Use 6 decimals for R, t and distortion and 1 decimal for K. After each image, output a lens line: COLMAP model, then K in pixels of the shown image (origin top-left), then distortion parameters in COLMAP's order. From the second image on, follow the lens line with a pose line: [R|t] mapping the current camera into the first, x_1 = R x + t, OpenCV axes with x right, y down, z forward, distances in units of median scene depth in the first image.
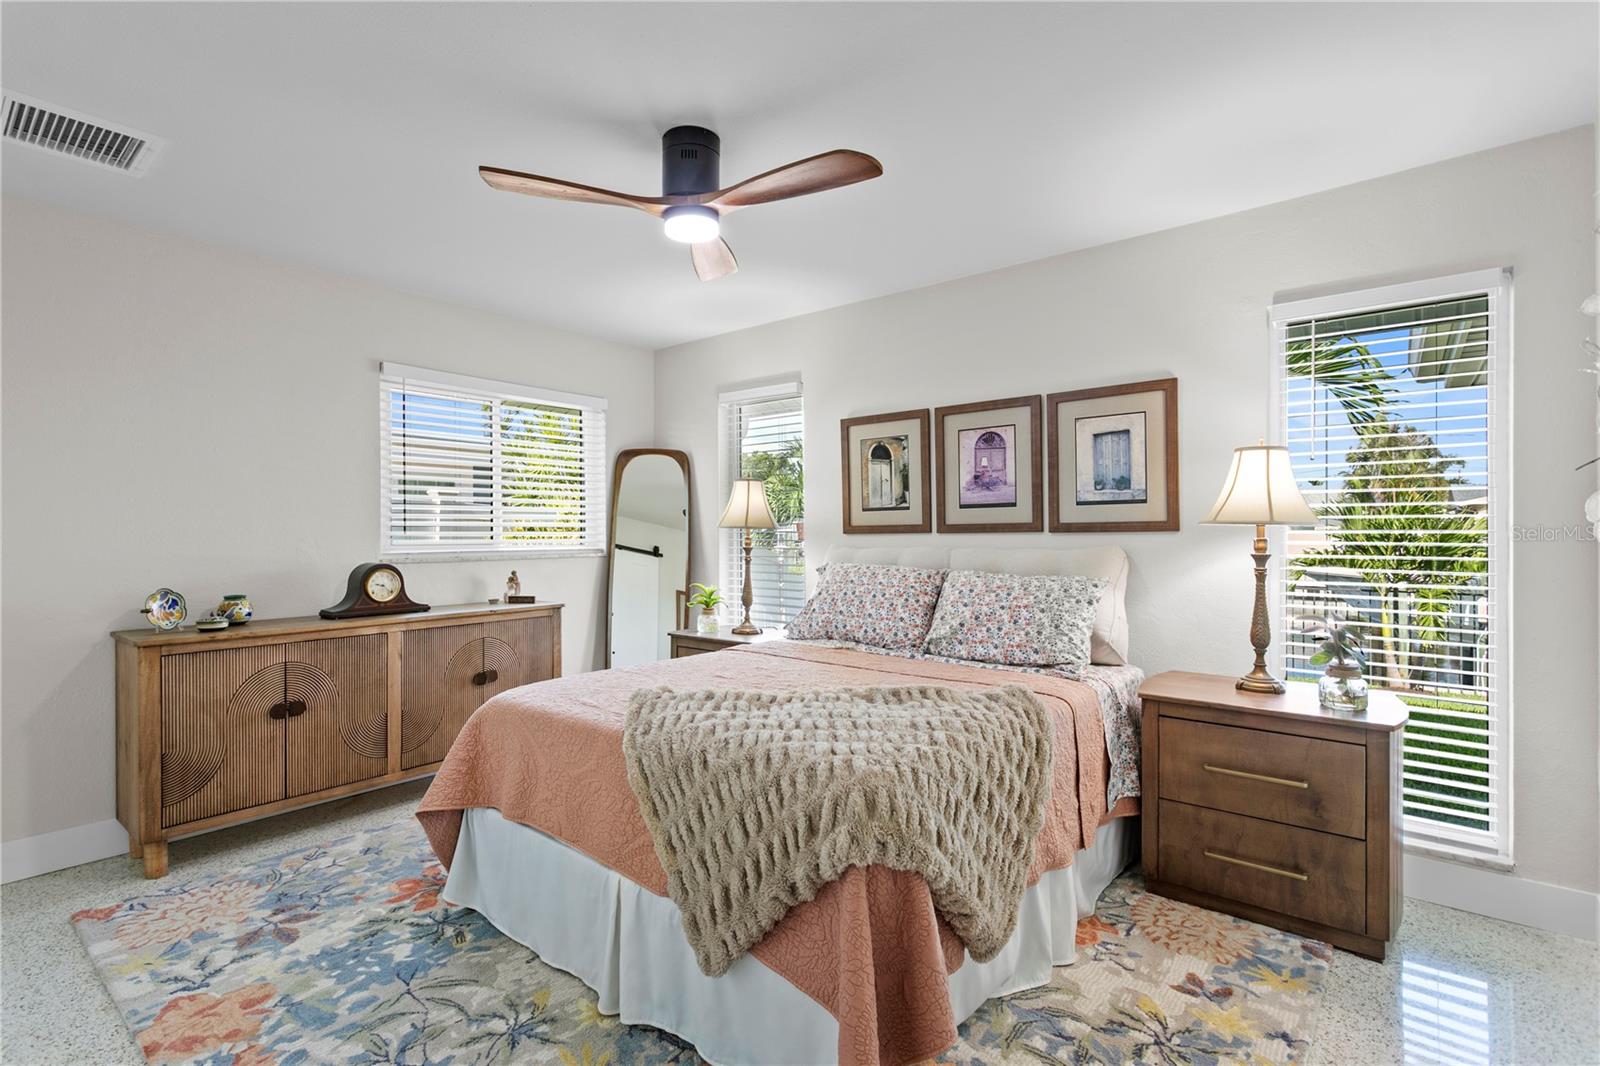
lens RADIAL K [[757.6, 0, 775.4], [0, 757.6, 537.6], [0, 0, 1]] dist [0.004353, 0.000450]
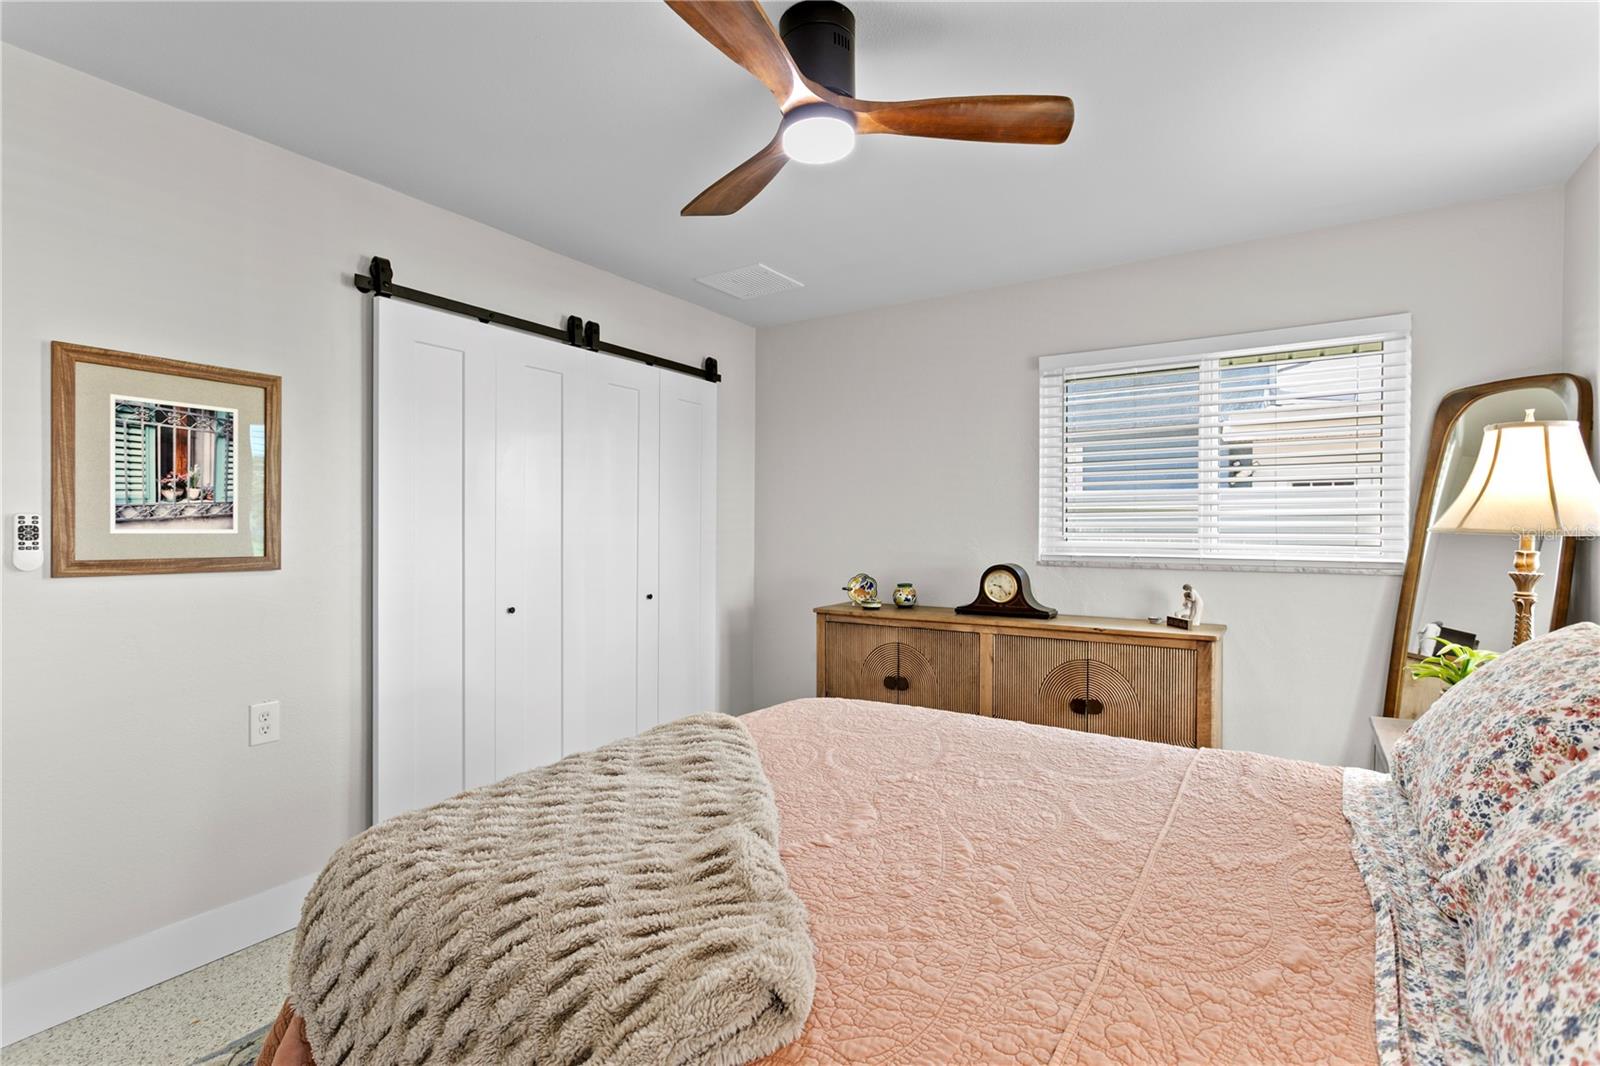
lens RADIAL K [[752.7, 0, 774.0], [0, 752.7, 531.4], [0, 0, 1]] dist [-0.000017, 0.000096]
pose [[0.109662, -0.000776, -0.993969, 0.429109], [-0.013615, 0.999905, -0.002282, -0.002607], [0.993876, 0.013783, 0.109641, 0.595961]]
